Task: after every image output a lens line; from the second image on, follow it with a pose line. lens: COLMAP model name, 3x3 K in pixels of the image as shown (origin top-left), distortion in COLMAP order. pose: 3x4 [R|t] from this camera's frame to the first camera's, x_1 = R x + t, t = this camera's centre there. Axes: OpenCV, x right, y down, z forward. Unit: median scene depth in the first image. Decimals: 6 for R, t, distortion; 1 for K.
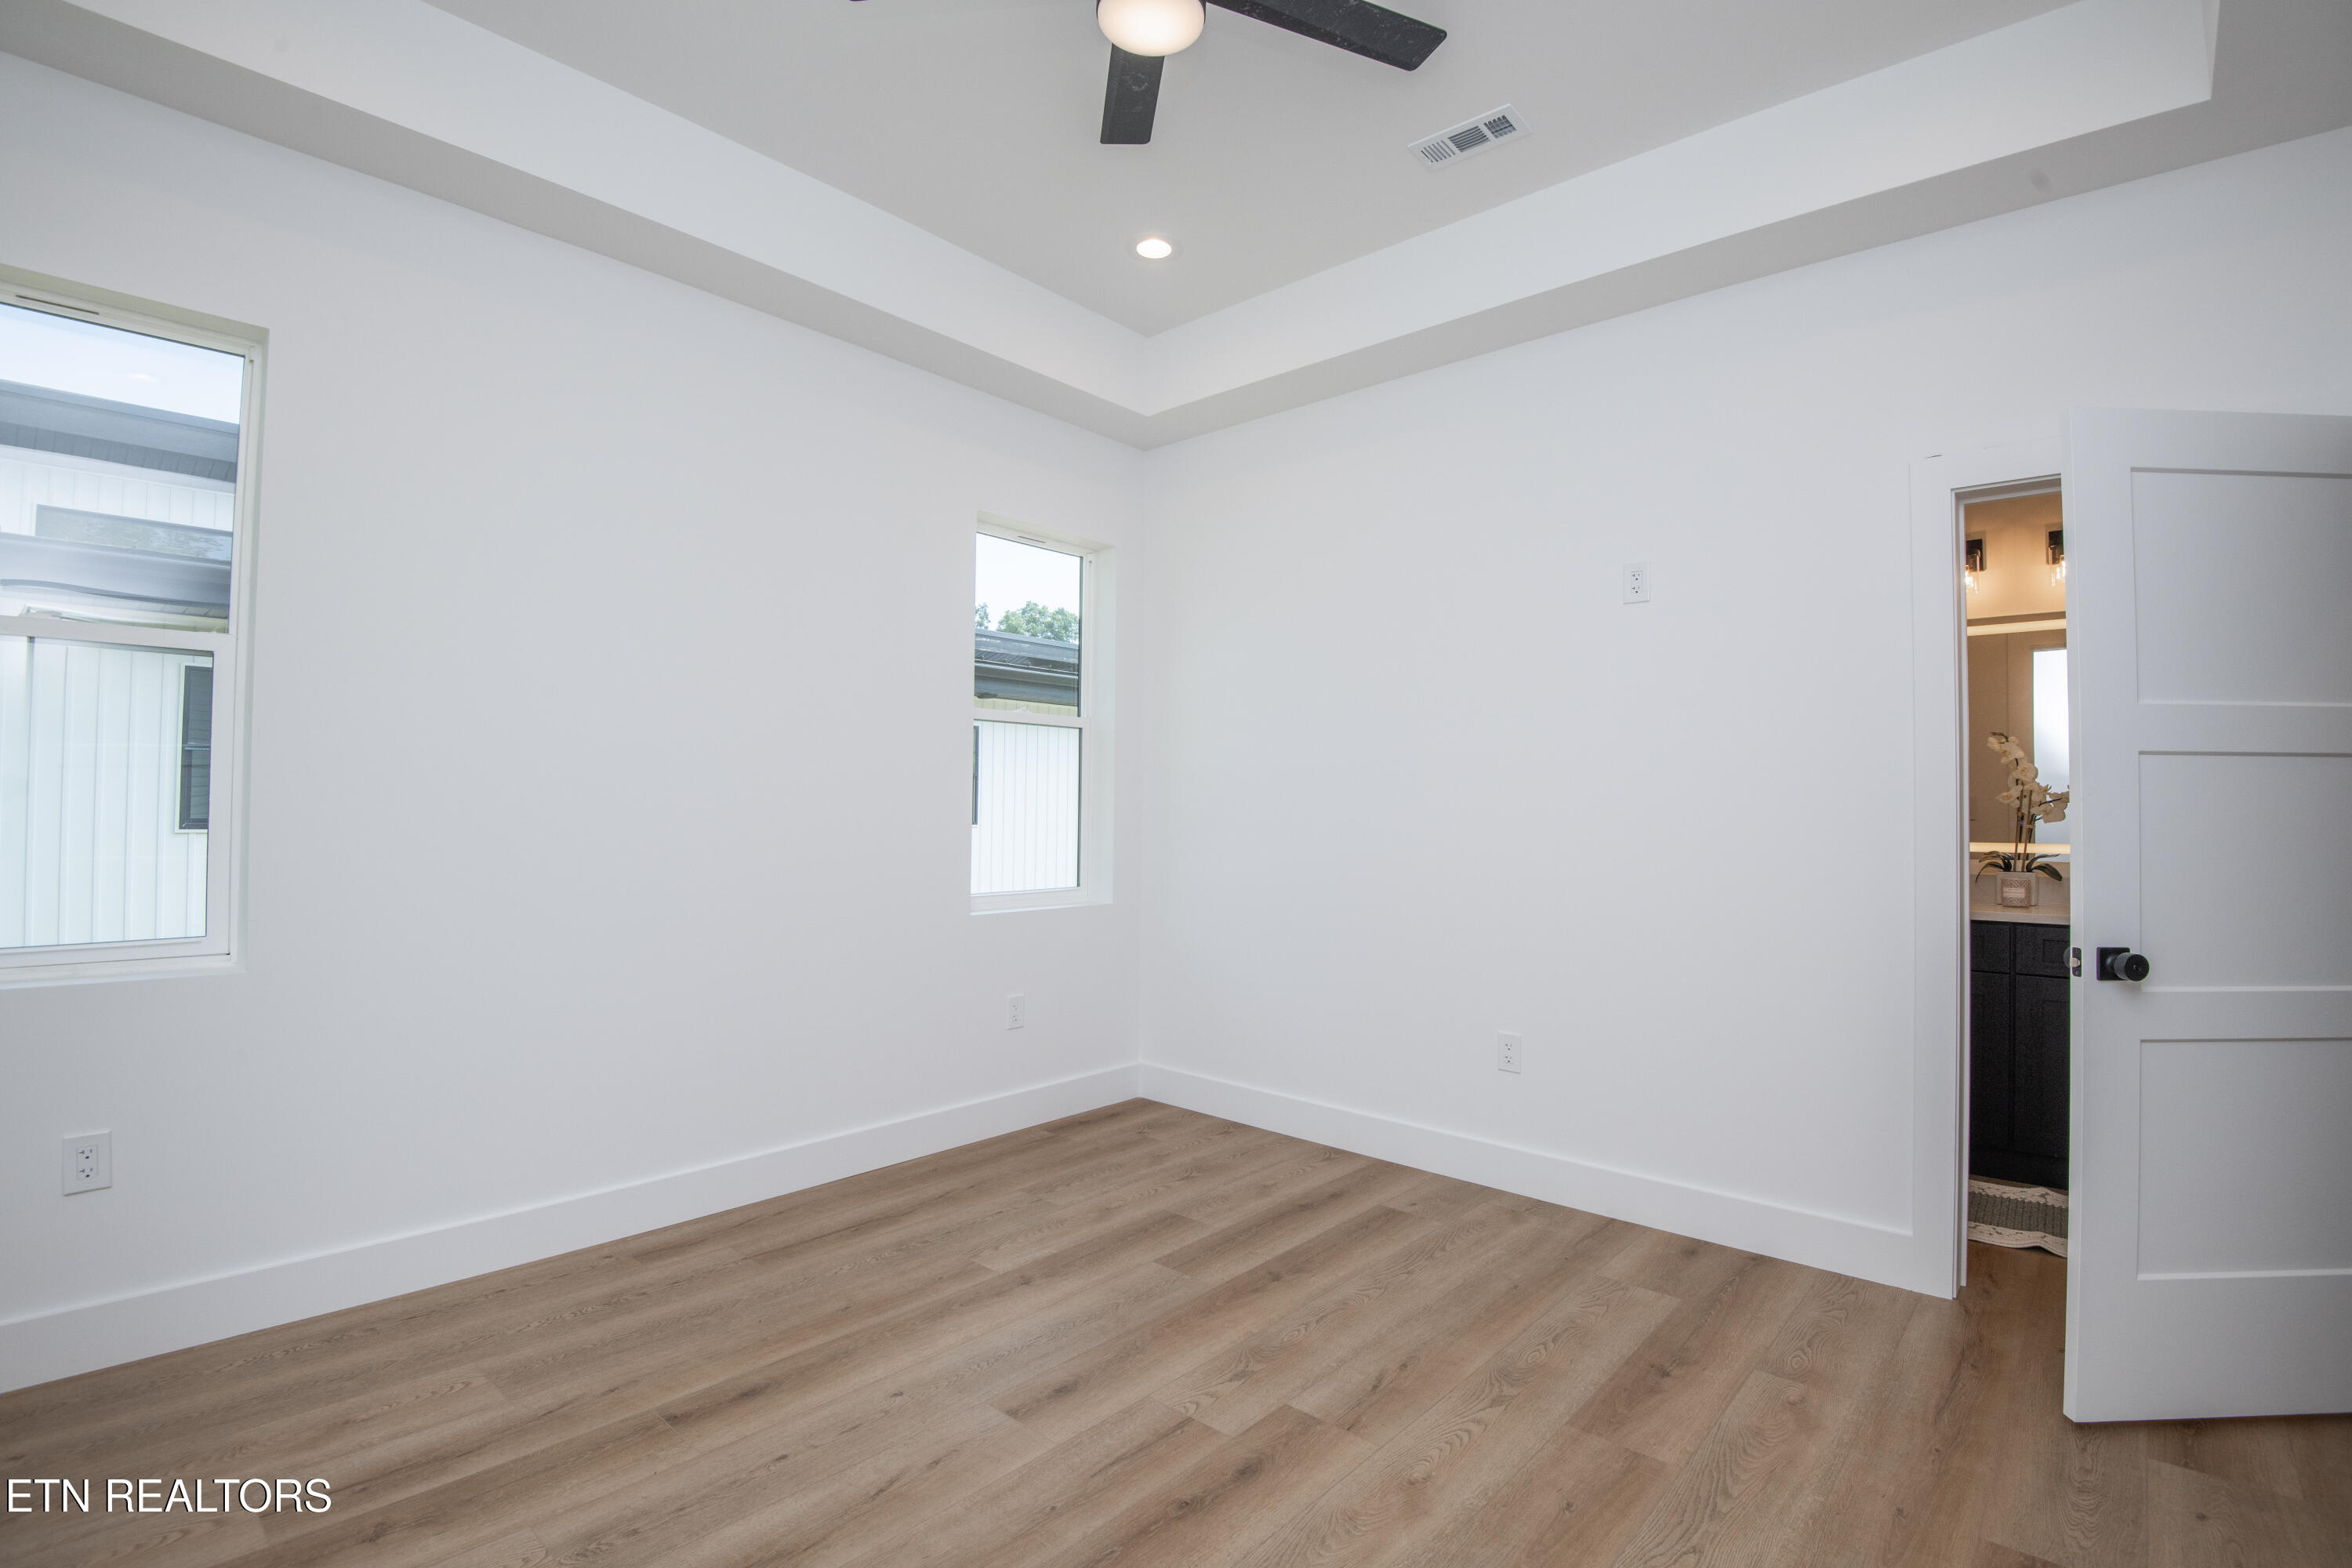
lens RADIAL K [[1088.7, 0, 1179.8], [0, 1088.7, 771.9], [0, 0, 1]] dist [-0.024775, -0.007423]
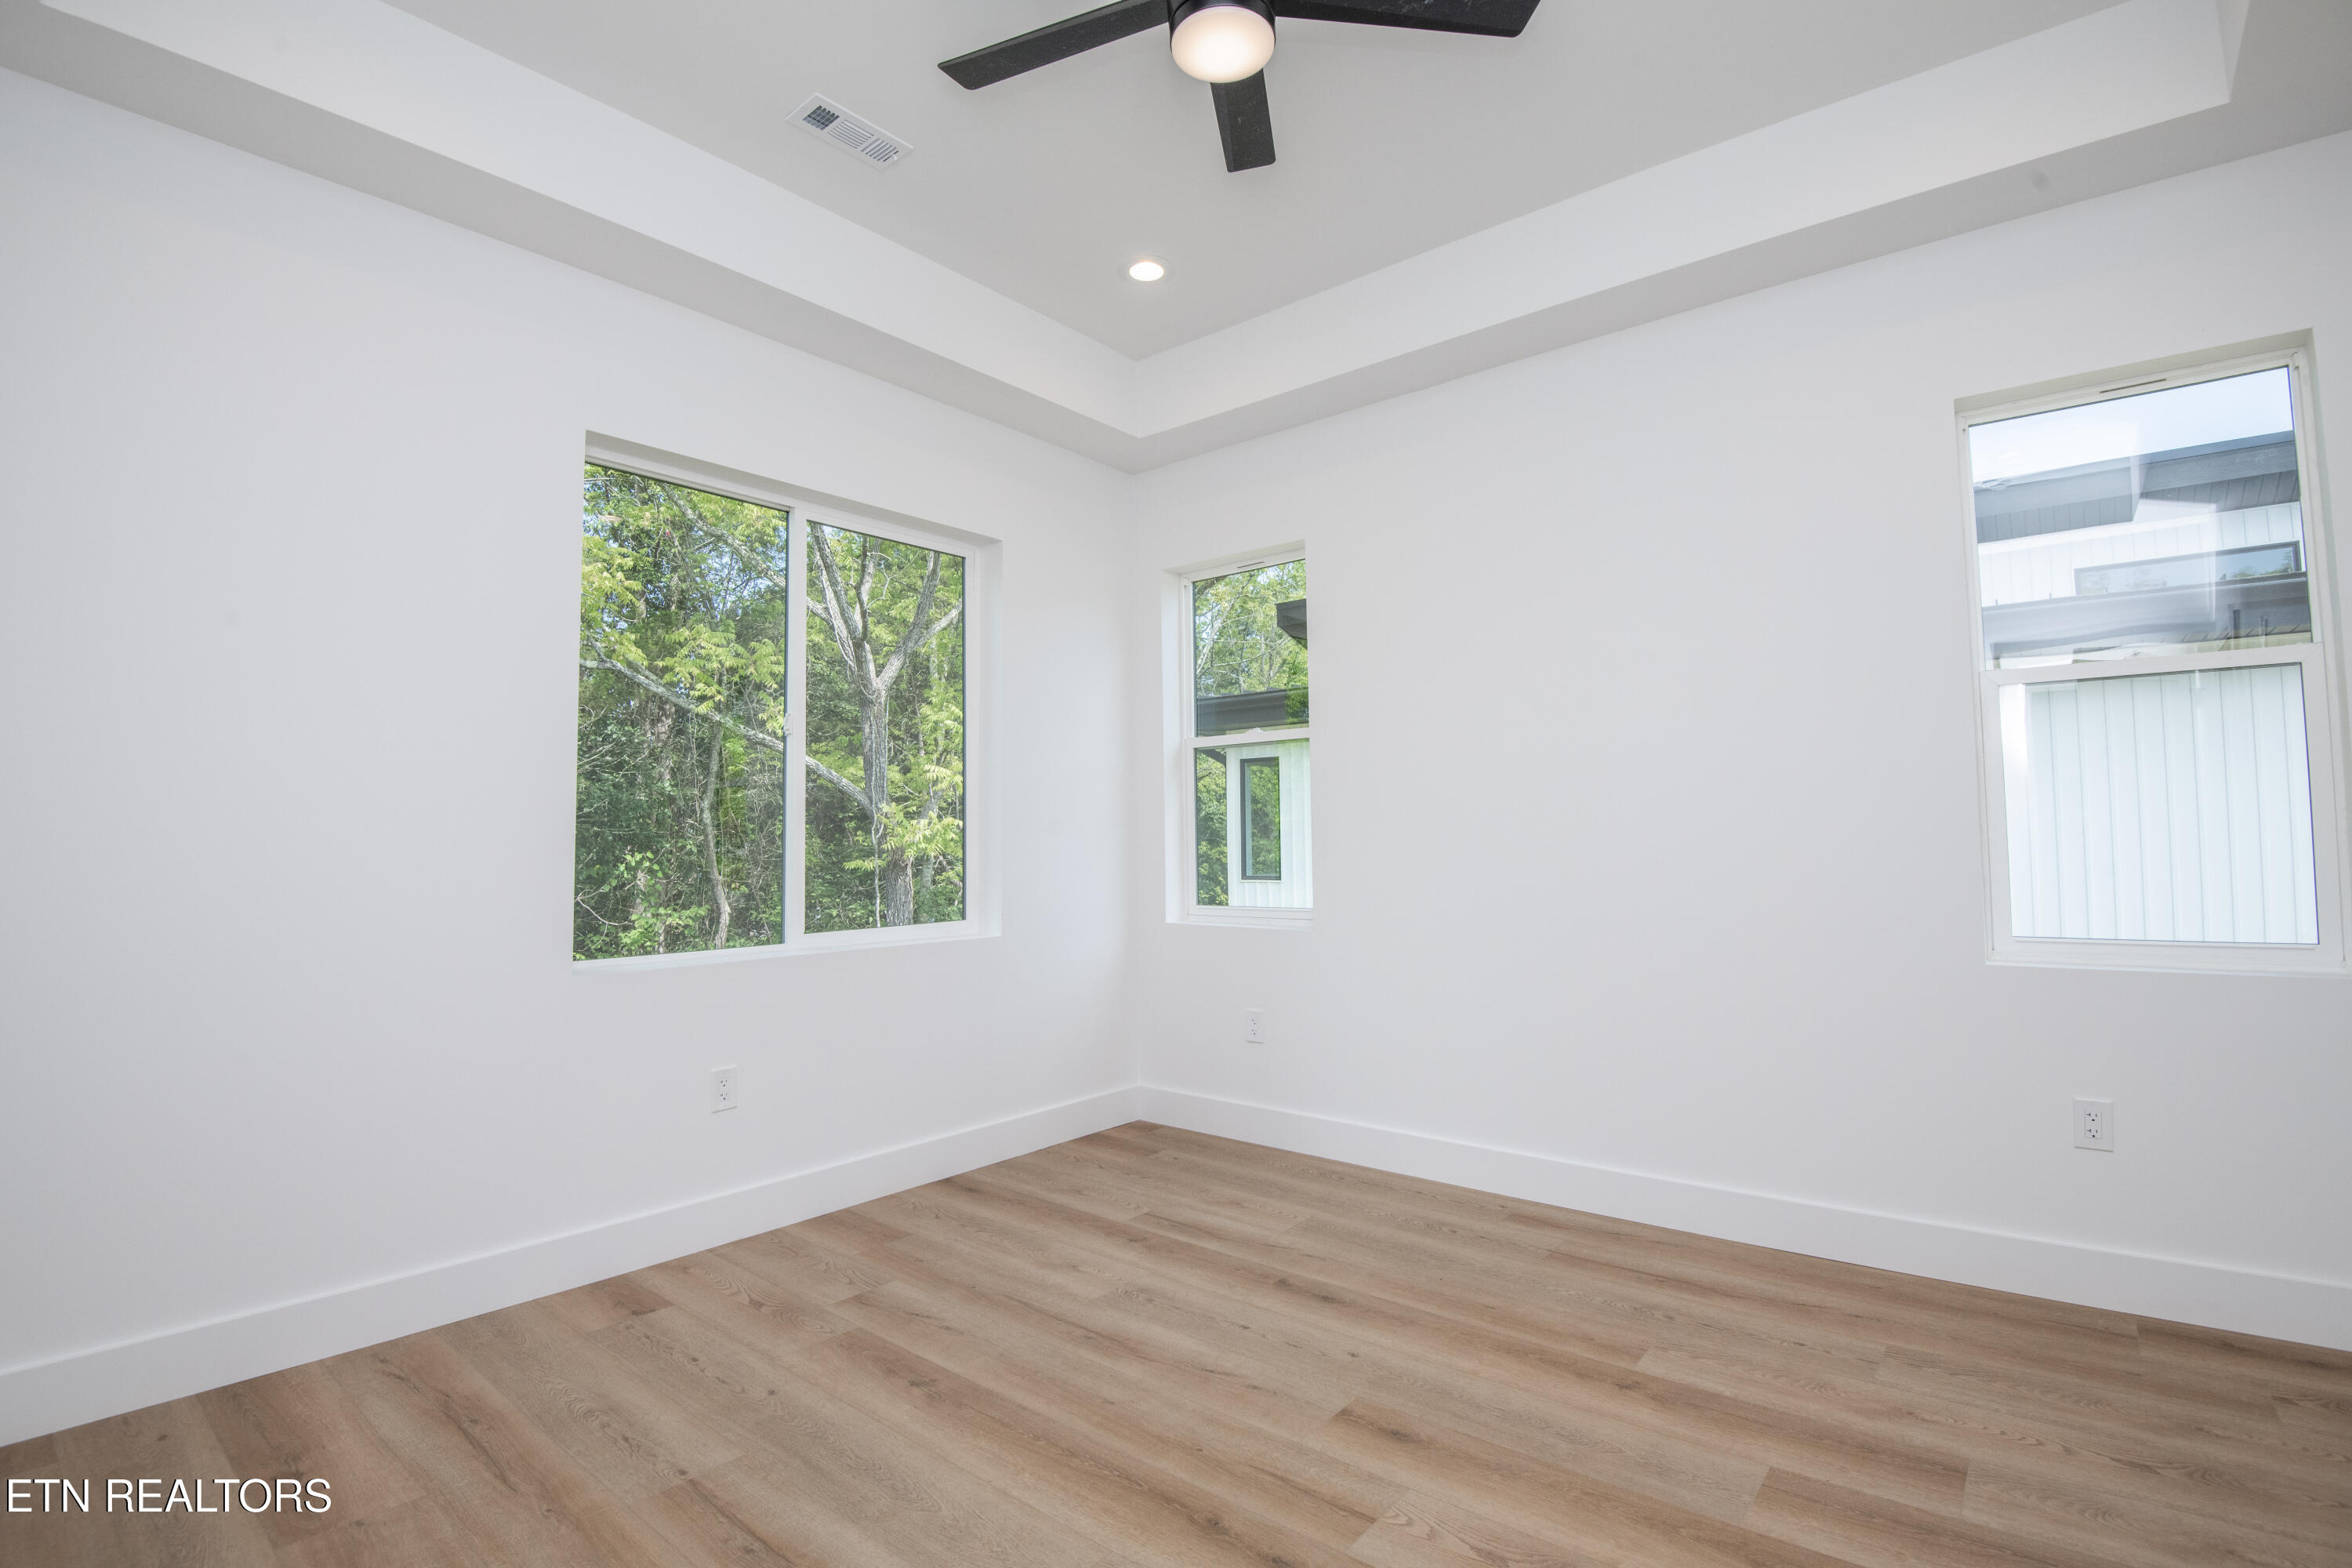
lens RADIAL K [[1088.7, 0, 1188.8], [0, 1088.7, 783.2], [0, 0, 1]] dist [-0.024775, -0.007423]
pose [[0.040966, -0.062028, -0.997233, 0.709336], [0.045506, 0.997151, -0.060154, 0.049229], [0.998124, -0.042916, 0.043672, 0.672113]]
